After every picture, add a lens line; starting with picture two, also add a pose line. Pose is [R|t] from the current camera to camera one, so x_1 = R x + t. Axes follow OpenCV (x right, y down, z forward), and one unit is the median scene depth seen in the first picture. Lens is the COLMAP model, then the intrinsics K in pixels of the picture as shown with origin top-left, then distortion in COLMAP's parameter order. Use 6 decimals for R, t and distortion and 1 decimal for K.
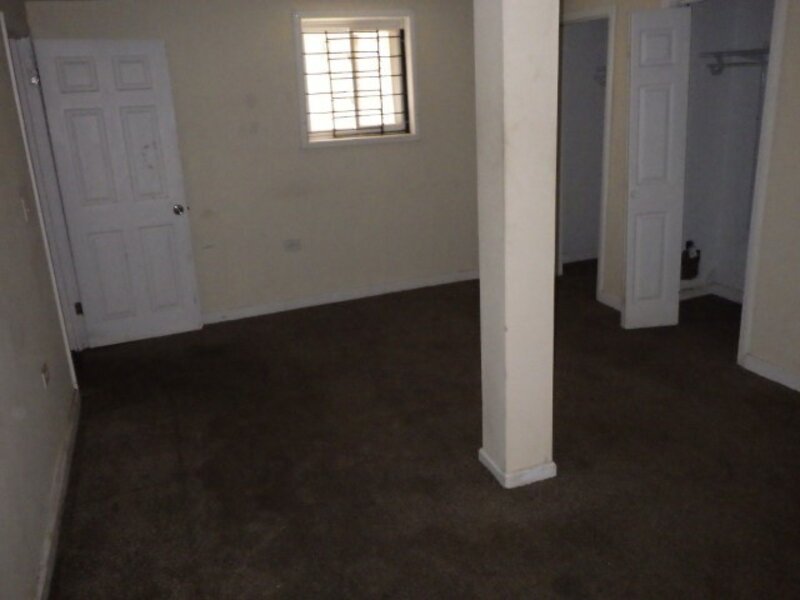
lens RADIAL K [[665.6, 0, 397.9], [0, 665.6, 297.7], [0, 0, 1]] dist [0.000011, -0.000962]
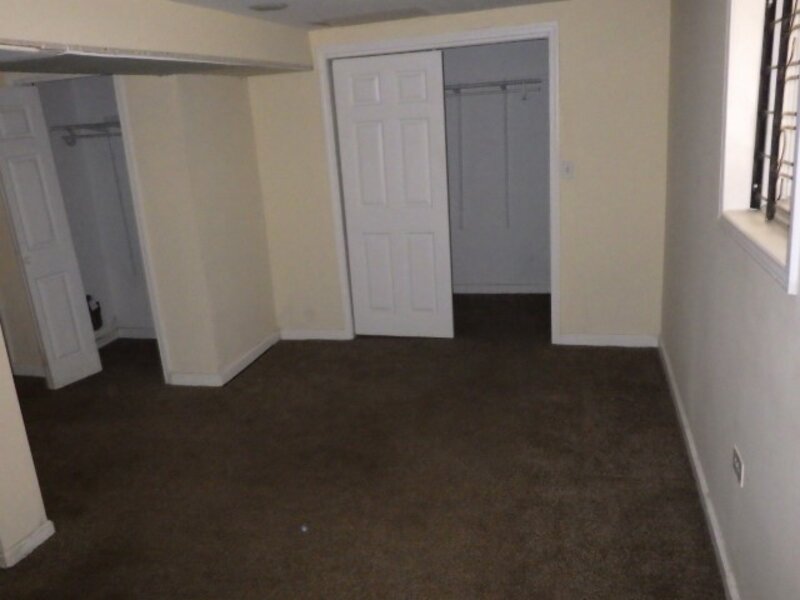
lens RADIAL K [[665.6, 0, 397.9], [0, 665.6, 297.7], [0, 0, 1]] dist [0.000011, -0.000962]
pose [[0.598904, -0.209151, 0.773026, -0.112995], [0.287338, 0.957139, 0.036349, 0.028457], [-0.747496, 0.200350, 0.633332, -0.071549]]
